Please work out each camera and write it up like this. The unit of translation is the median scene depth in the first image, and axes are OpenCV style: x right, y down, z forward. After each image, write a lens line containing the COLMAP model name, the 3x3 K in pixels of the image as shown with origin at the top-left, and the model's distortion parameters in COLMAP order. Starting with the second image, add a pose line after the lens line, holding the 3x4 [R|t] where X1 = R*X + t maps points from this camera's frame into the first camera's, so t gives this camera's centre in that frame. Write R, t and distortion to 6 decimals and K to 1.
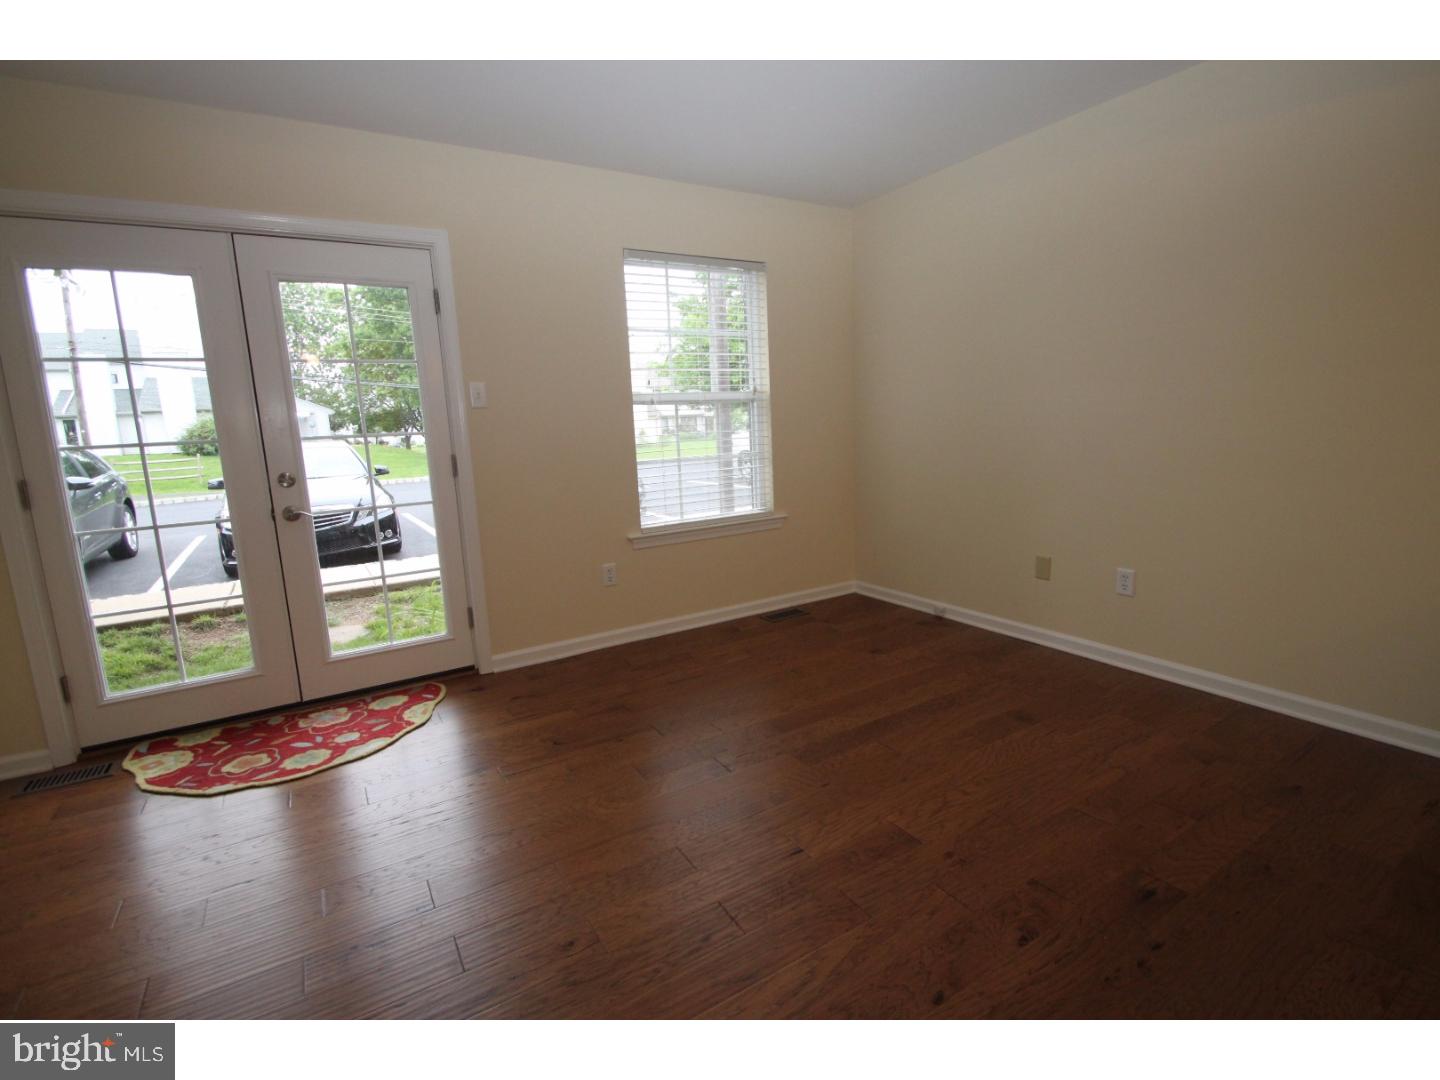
lens RADIAL K [[664.3, 0, 719.6], [0, 664.3, 533.7], [0, 0, 1]] dist [0.005712, -0.011460]
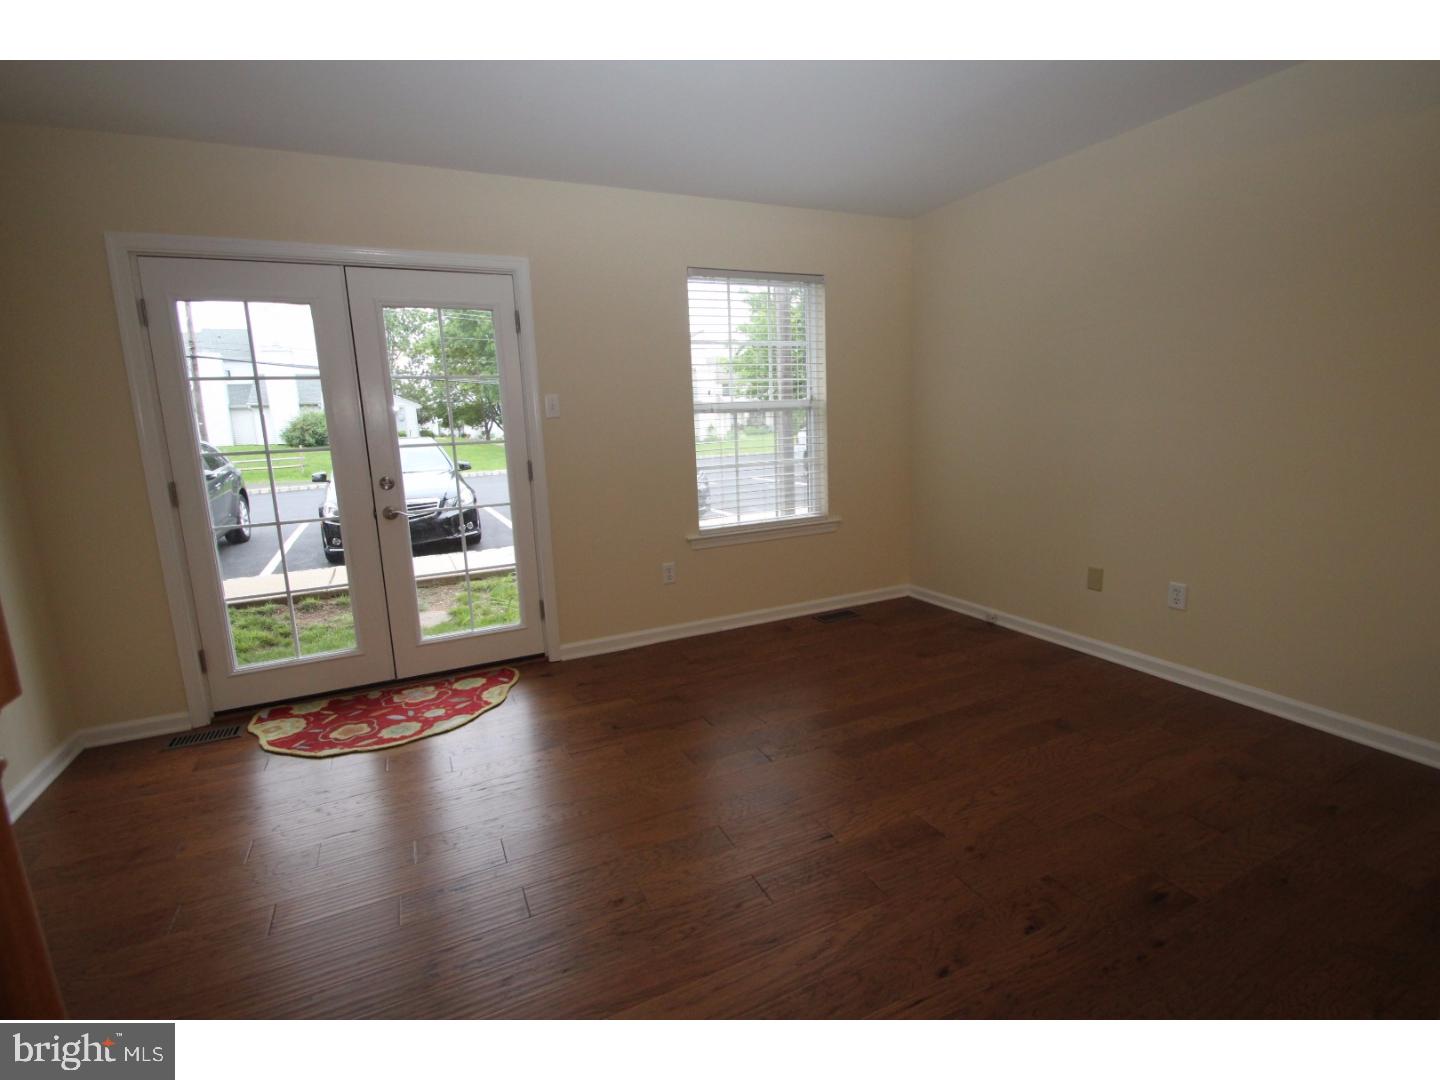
lens RADIAL K [[664.3, 0, 719.5], [0, 664.3, 534.3], [0, 0, 1]] dist [0.005712, -0.011460]
pose [[0.994676, 0.021378, -0.100811, 0.026468], [-0.020446, 0.999738, 0.010265, -0.016975], [0.101005, -0.008149, 0.994853, -0.065919]]
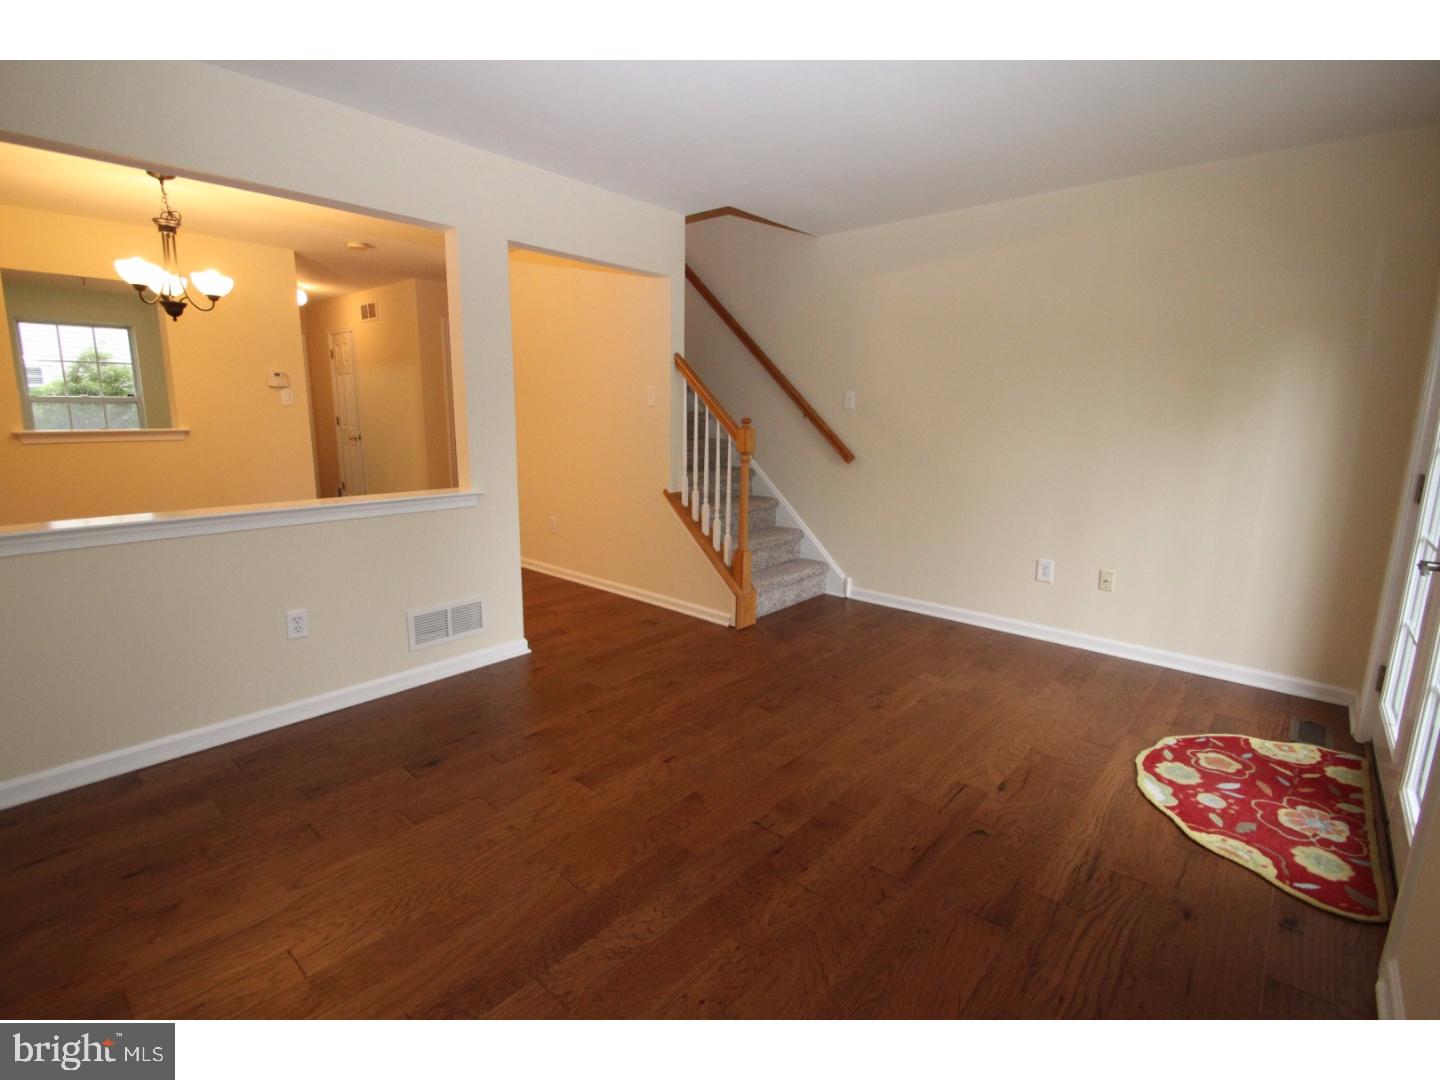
lens RADIAL K [[664.3, 0, 718.5], [0, 664.3, 532.5], [0, 0, 1]] dist [0.005712, -0.011460]
pose [[-0.955887, 0.082103, -0.282026, 0.236925], [-0.021717, 0.937759, 0.346607, -0.275977], [0.292930, 0.337442, -0.894609, 1.361240]]
